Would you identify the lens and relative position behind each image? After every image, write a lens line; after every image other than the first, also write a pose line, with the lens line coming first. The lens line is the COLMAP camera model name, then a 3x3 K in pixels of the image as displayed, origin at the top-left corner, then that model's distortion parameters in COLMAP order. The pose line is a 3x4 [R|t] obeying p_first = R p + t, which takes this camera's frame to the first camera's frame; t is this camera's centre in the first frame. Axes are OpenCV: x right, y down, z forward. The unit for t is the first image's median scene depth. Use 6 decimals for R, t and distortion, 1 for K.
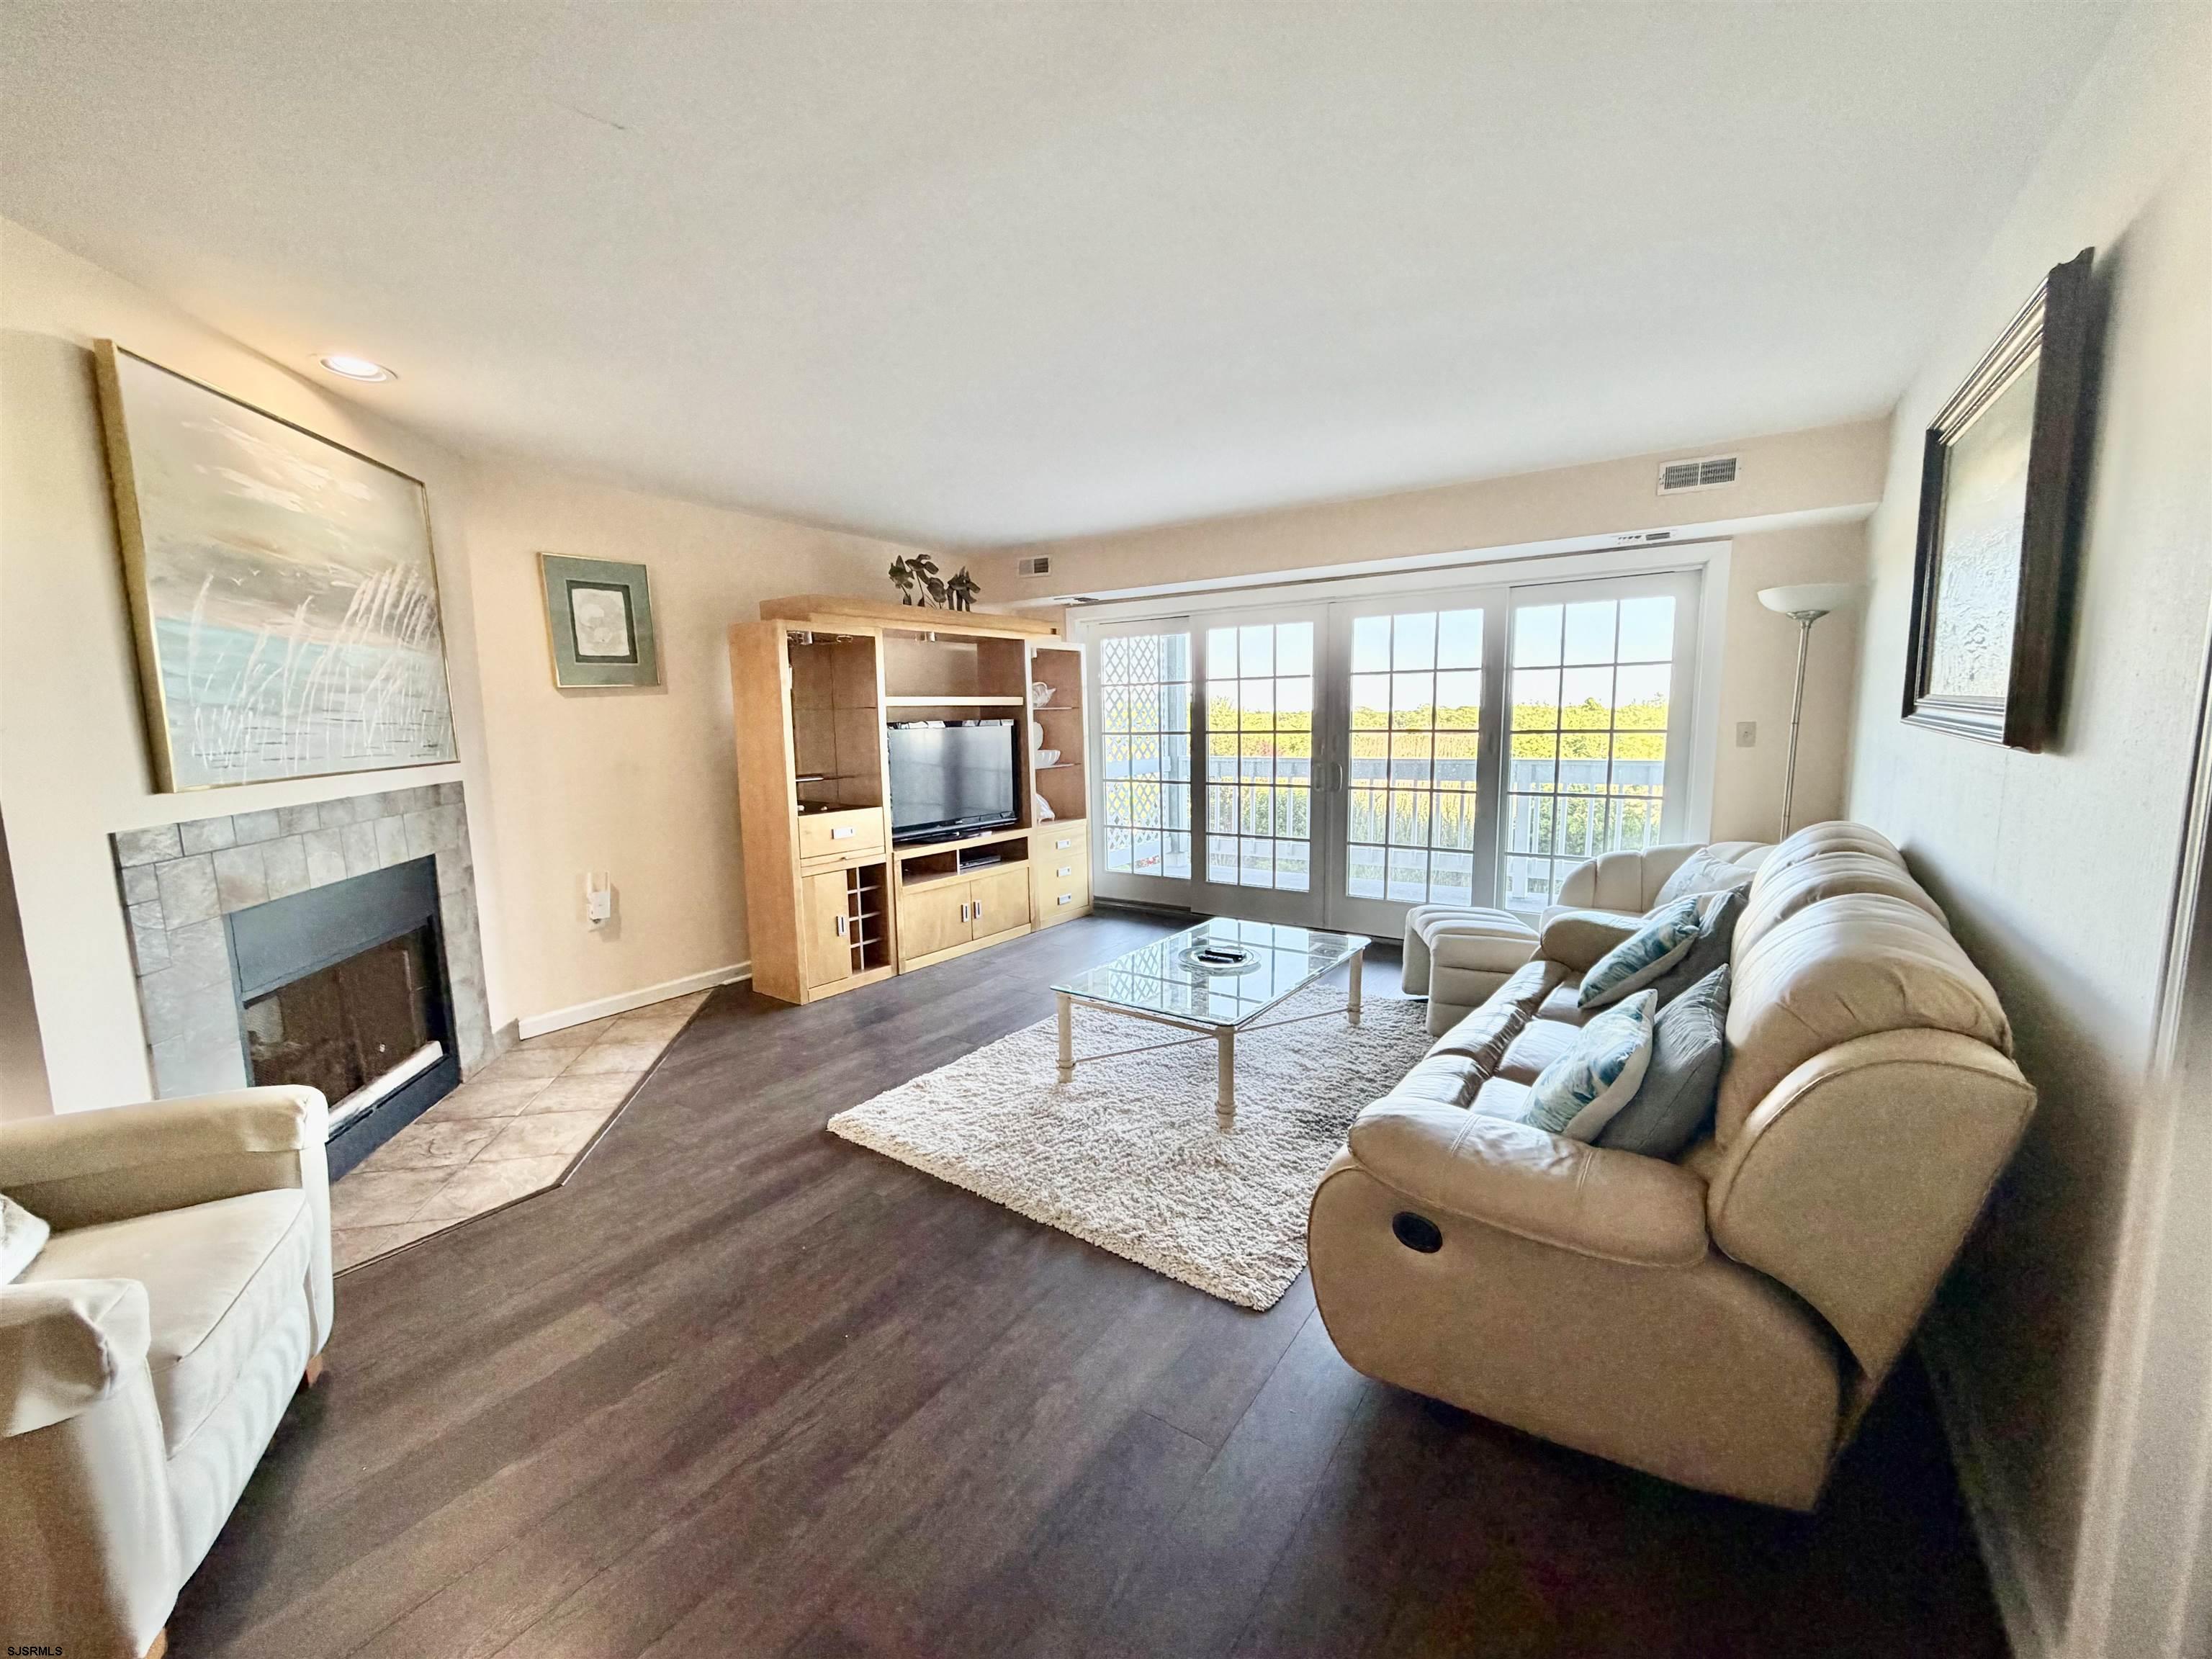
lens RADIAL K [[881.7, 0, 1102.0], [0, 881.7, 833.1], [0, 0, 1]] dist [0.001679, -0.000114]
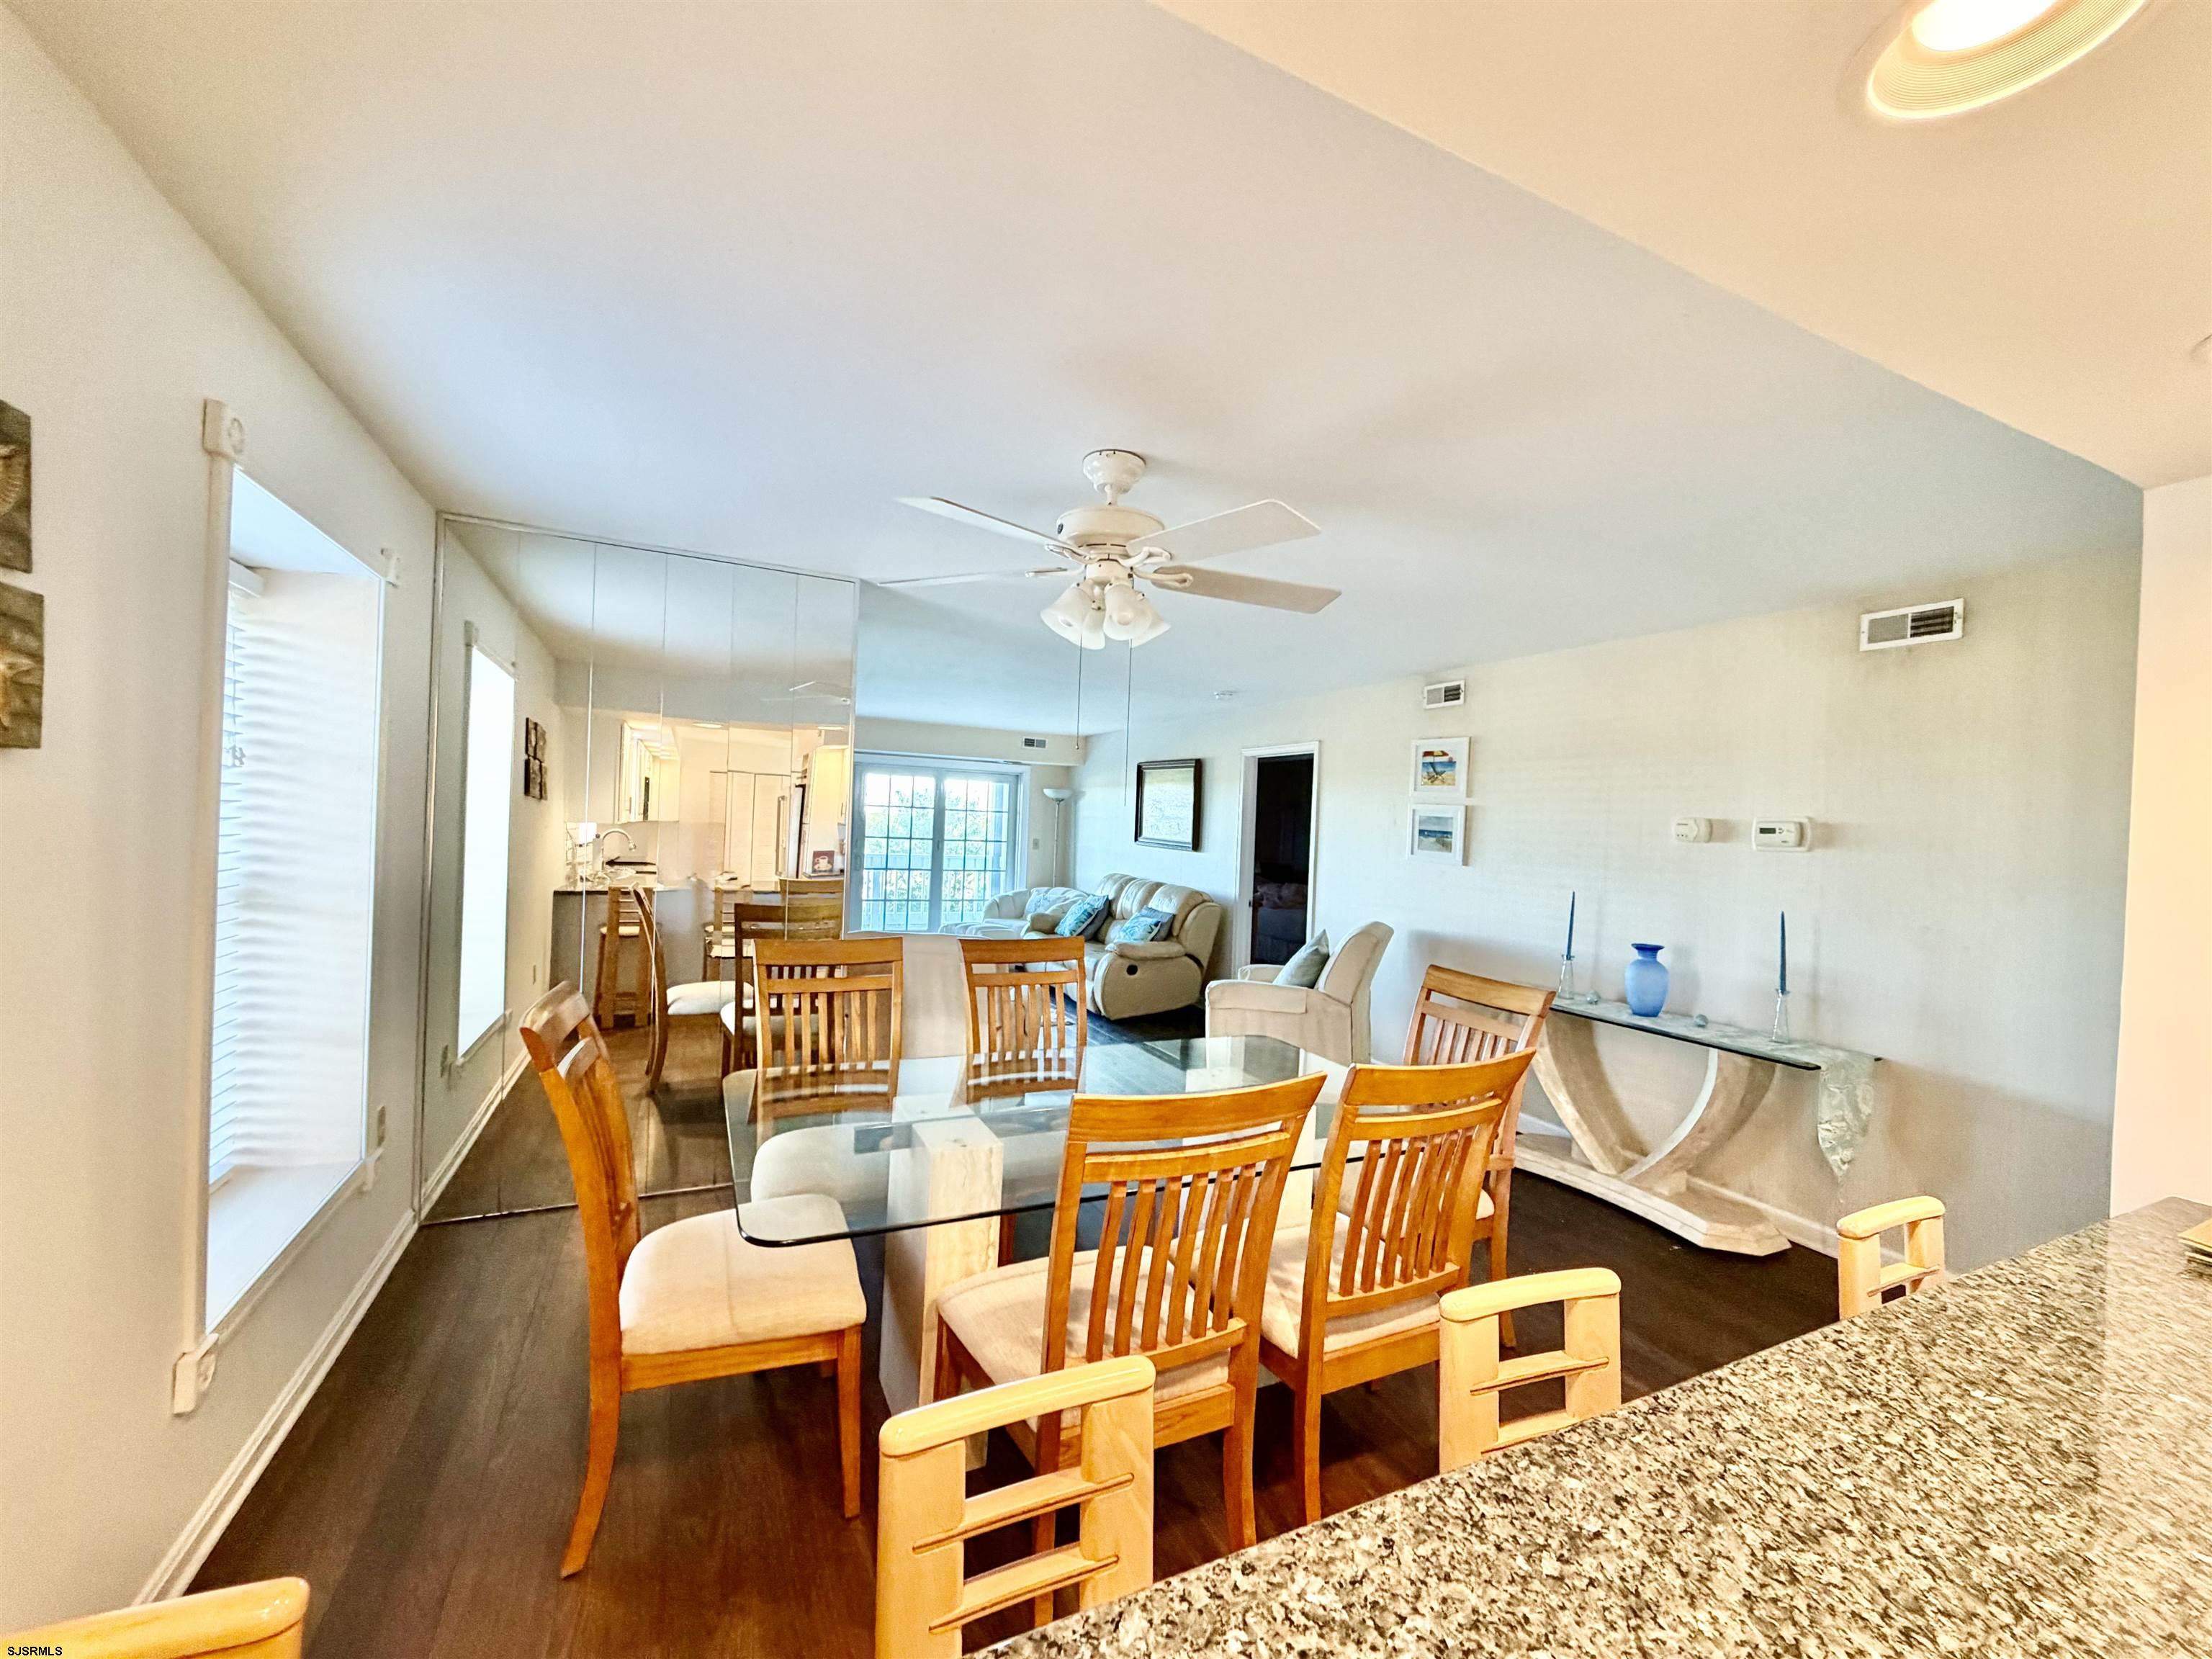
lens RADIAL K [[881.7, 0, 1102.0], [0, 881.7, 833.1], [0, 0, 1]] dist [0.001679, -0.000114]
pose [[0.500033, 0.031010, 0.865451, -1.458102], [0.063281, 0.995379, -0.072228, 0.052130], [-0.863691, 0.090883, 0.495760, -0.421687]]
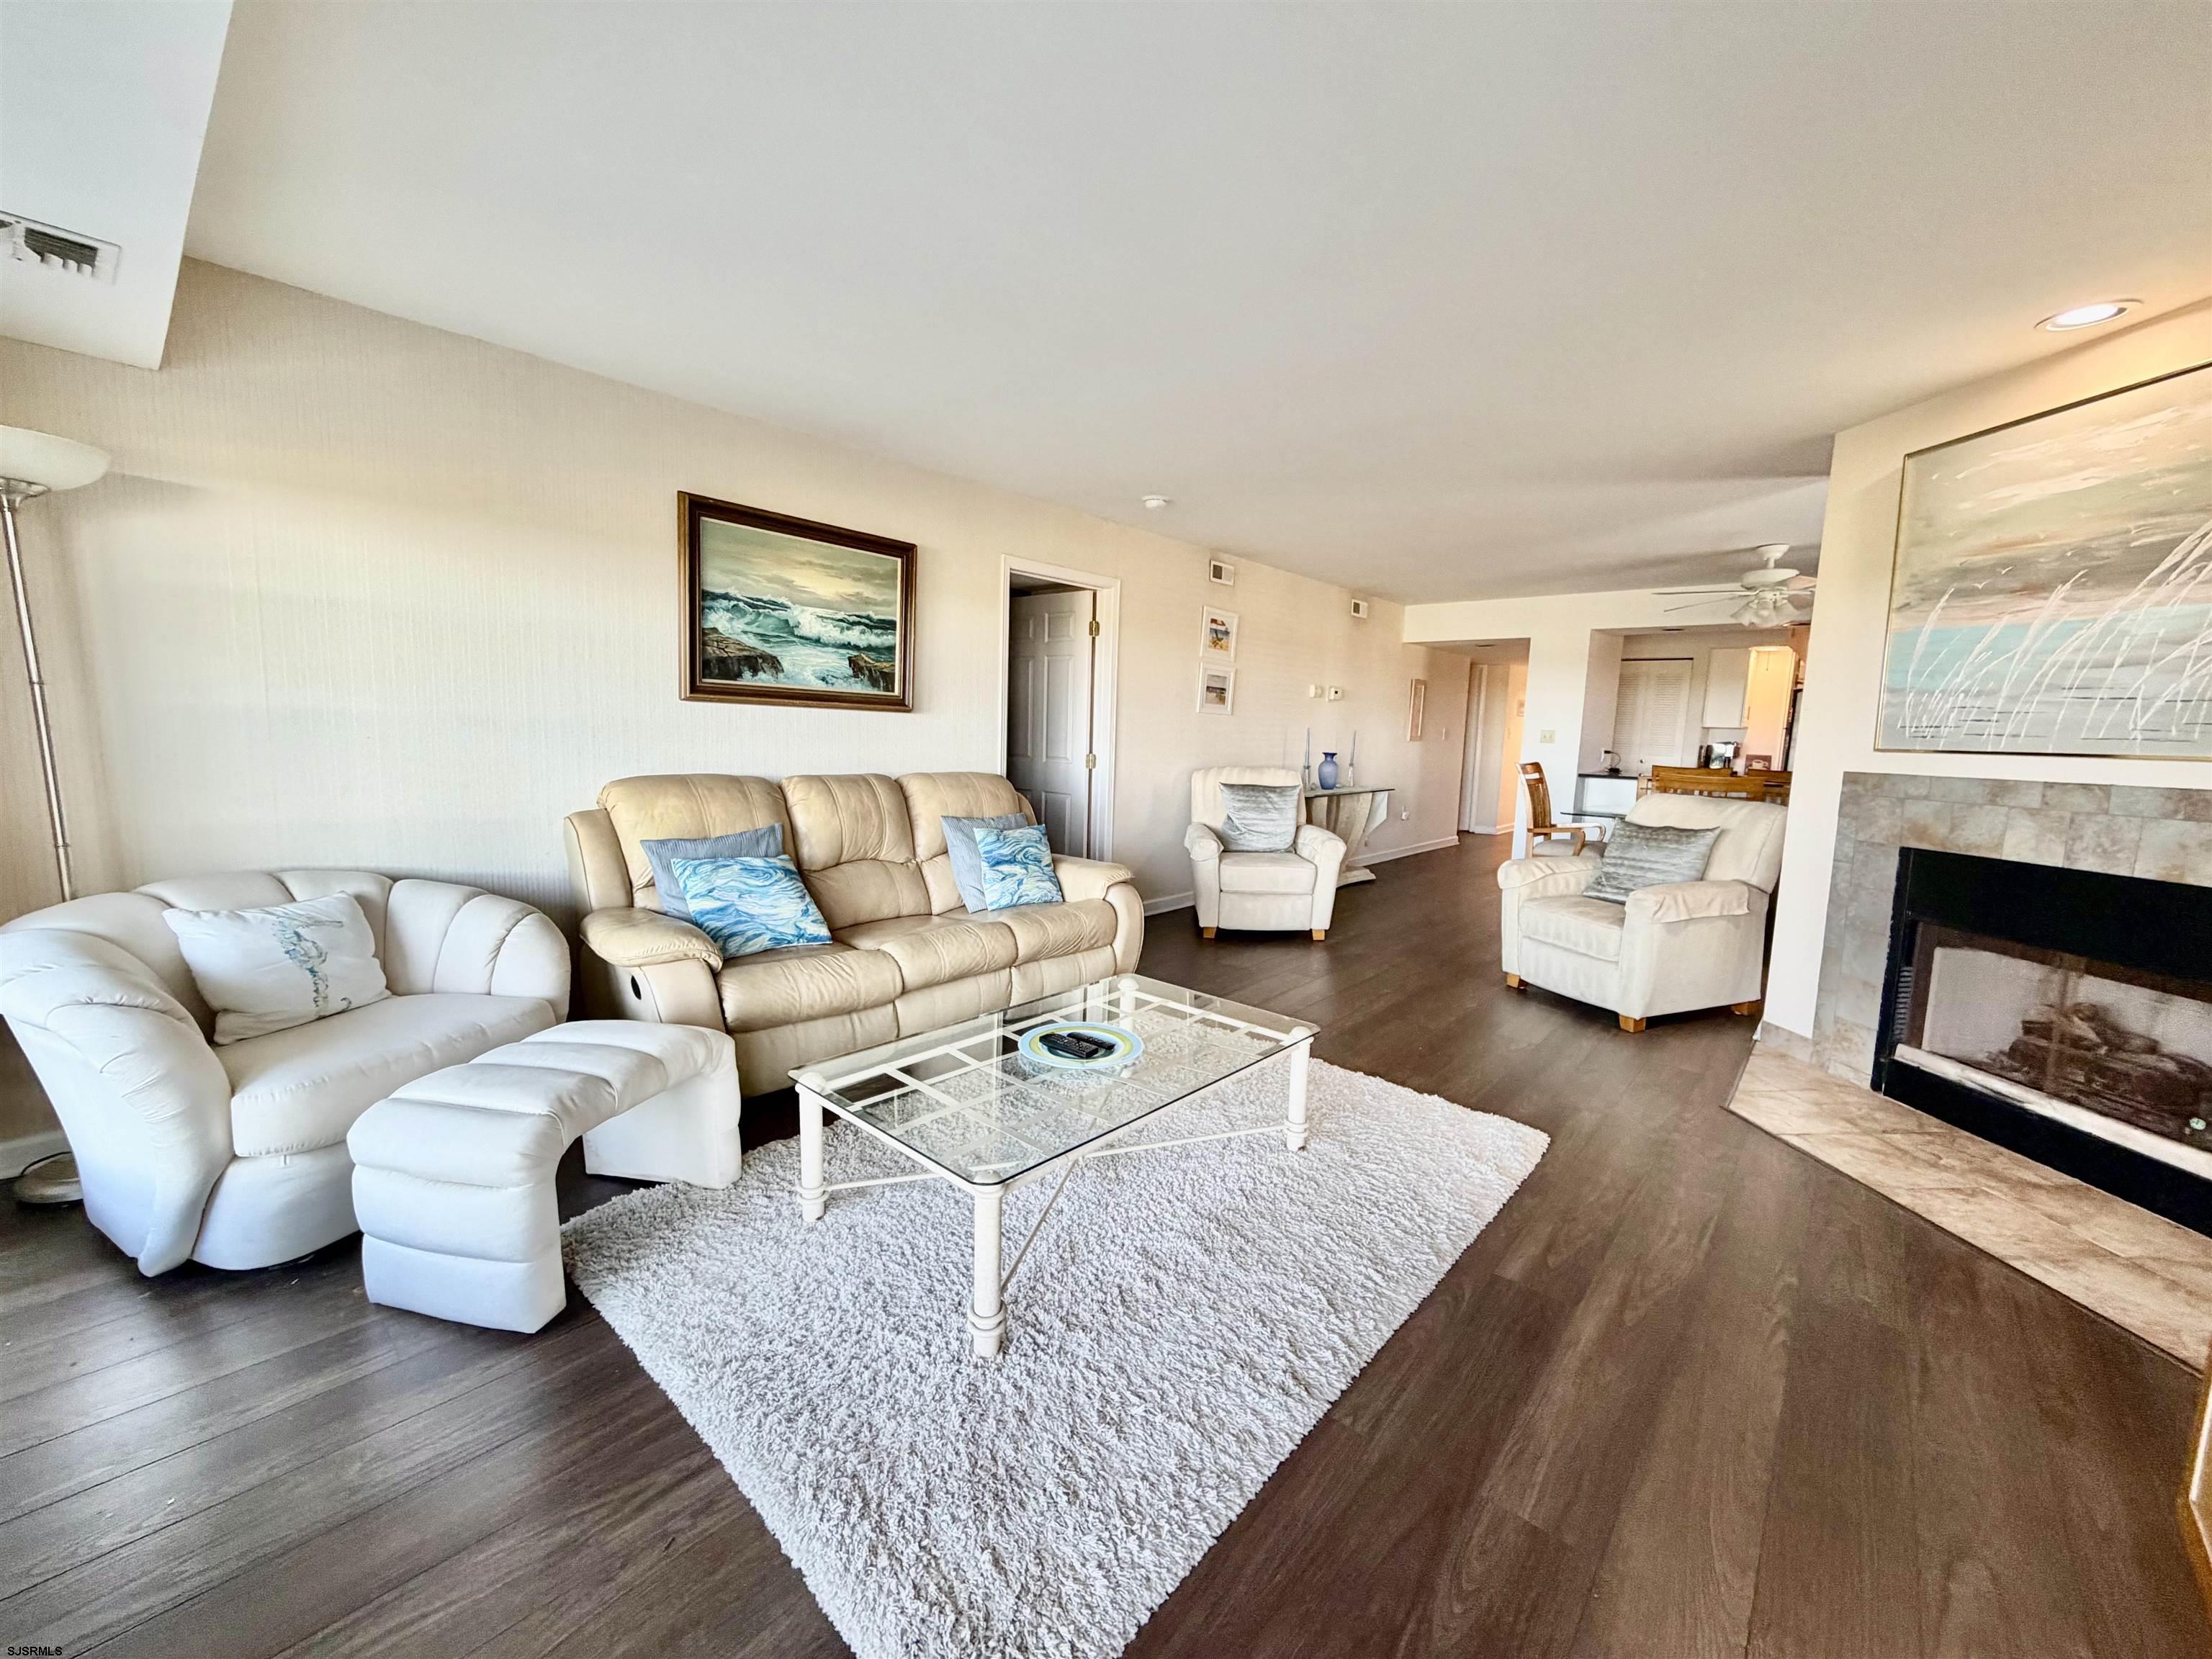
lens RADIAL K [[881.7, 0, 1102.0], [0, 881.7, 833.1], [0, 0, 1]] dist [0.001679, -0.000114]
pose [[-0.993379, -0.021856, 0.112784, 0.045366], [0.007119, 0.968137, 0.250319, -0.175952], [-0.114662, 0.249465, -0.961572, 1.563624]]
